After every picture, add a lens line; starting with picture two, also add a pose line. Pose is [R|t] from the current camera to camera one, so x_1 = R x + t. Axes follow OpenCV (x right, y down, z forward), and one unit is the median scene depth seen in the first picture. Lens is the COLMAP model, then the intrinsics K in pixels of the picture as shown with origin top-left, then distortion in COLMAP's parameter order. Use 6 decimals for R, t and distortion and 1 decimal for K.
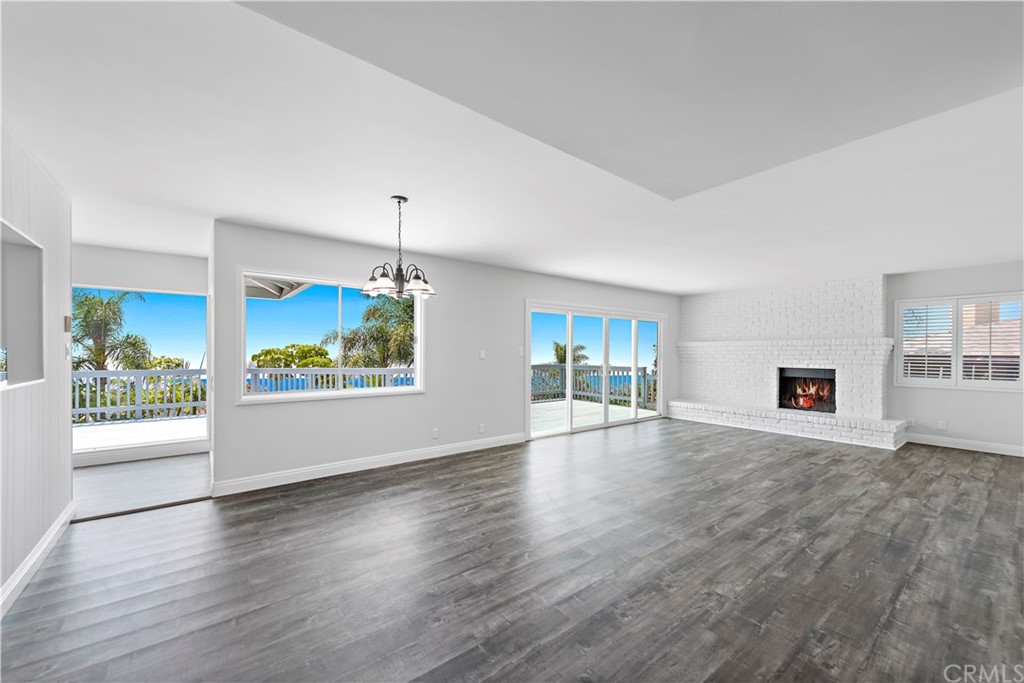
lens RADIAL K [[400.7, 0, 508.5], [0, 400.7, 359.3], [0, 0, 1]] dist [0.002271, -0.000271]
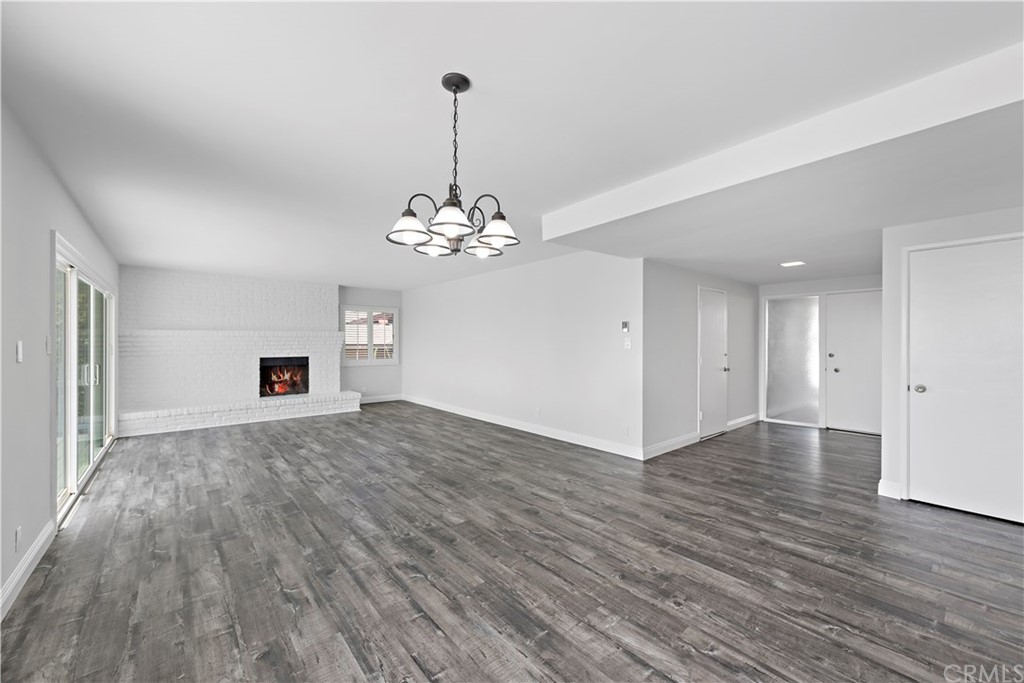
lens RADIAL K [[401.9, 0, 511.2], [0, 401.9, 334.8], [0, 0, 1]] dist [0.012338, -0.004842]
pose [[-0.040493, 0.012505, 0.999102, -0.712896], [0.025716, 0.999603, -0.011469, -0.016512], [-0.998849, 0.025229, -0.040798, 0.764861]]
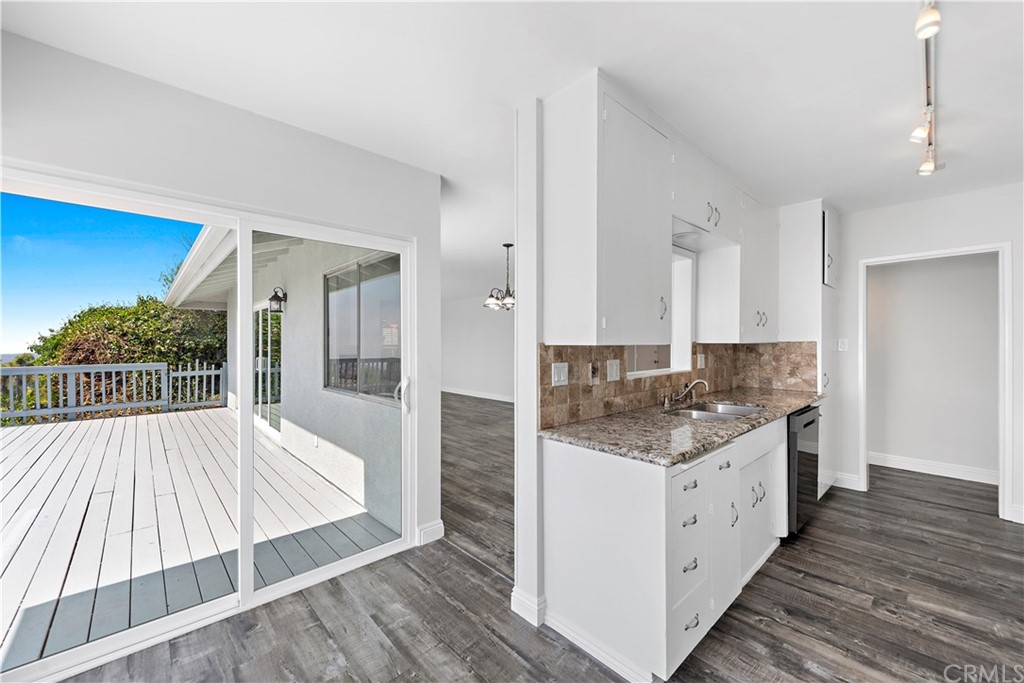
lens RADIAL K [[399.2, 0, 512.2], [0, 399.2, 342.9], [0, 0, 1]] dist [0.012006, -0.005049]
pose [[-0.080927, -0.003554, 0.996714, -1.461136], [0.026759, 0.999625, 0.005737, -0.026479], [-0.996361, 0.027135, -0.080802, 0.896762]]
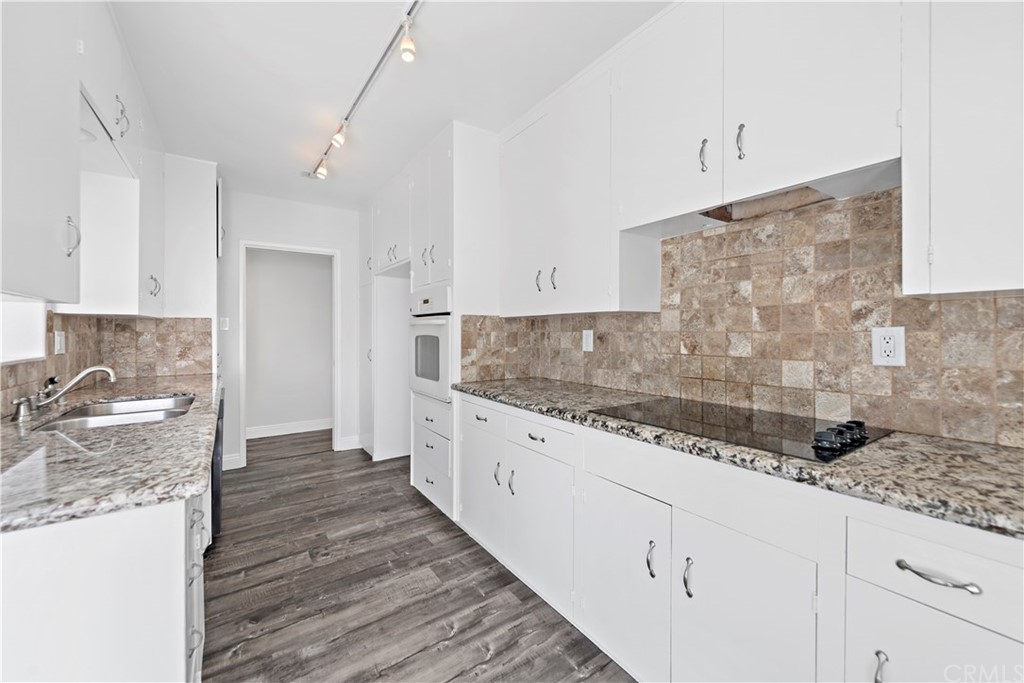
lens RADIAL K [[401.9, 0, 511.2], [0, 401.9, 334.8], [0, 0, 1]] dist [0.012338, -0.004842]
pose [[-0.998626, -0.002777, 0.052327, -1.287778], [-0.001113, 0.999493, 0.031806, -0.001323], [-0.052389, 0.031704, -0.998123, 0.935697]]
